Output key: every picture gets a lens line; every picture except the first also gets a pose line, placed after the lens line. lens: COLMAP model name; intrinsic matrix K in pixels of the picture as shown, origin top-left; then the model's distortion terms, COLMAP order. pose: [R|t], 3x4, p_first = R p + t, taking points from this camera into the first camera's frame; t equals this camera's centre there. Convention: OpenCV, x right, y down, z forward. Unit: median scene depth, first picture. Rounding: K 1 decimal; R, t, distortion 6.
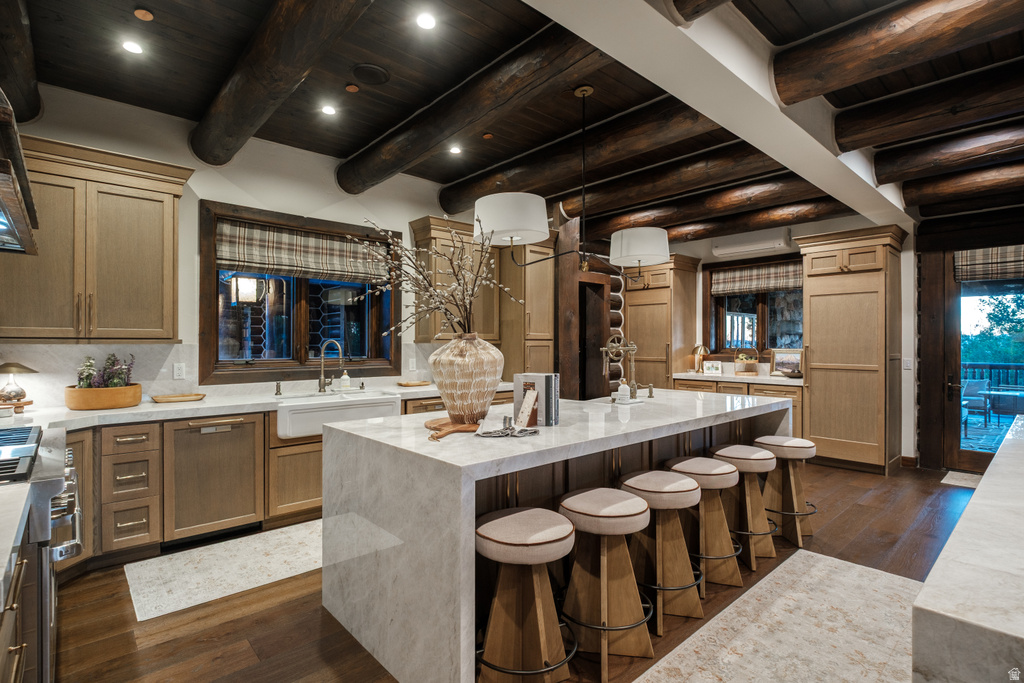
lens RADIAL K [[496.3, 0, 512.0], [0, 496.3, 341.5], [0, 0, 1]] dist [-0.009948, -0.000753]
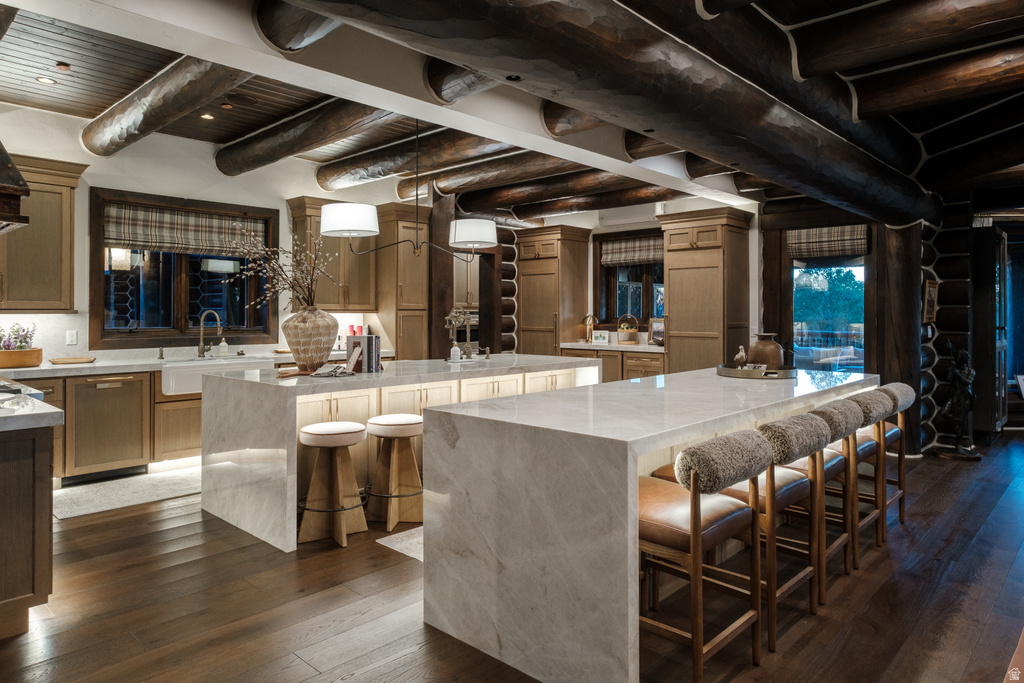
lens RADIAL K [[648.3, 0, 511.3], [0, 648.3, 308.7], [0, 0, 1]] dist [-0.002506, 0.000340]
pose [[0.996753, -0.000026, 0.080525, 0.200064], [0.000271, 0.999995, -0.003032, -0.002162], [-0.080524, 0.003044, 0.996748, -0.525287]]
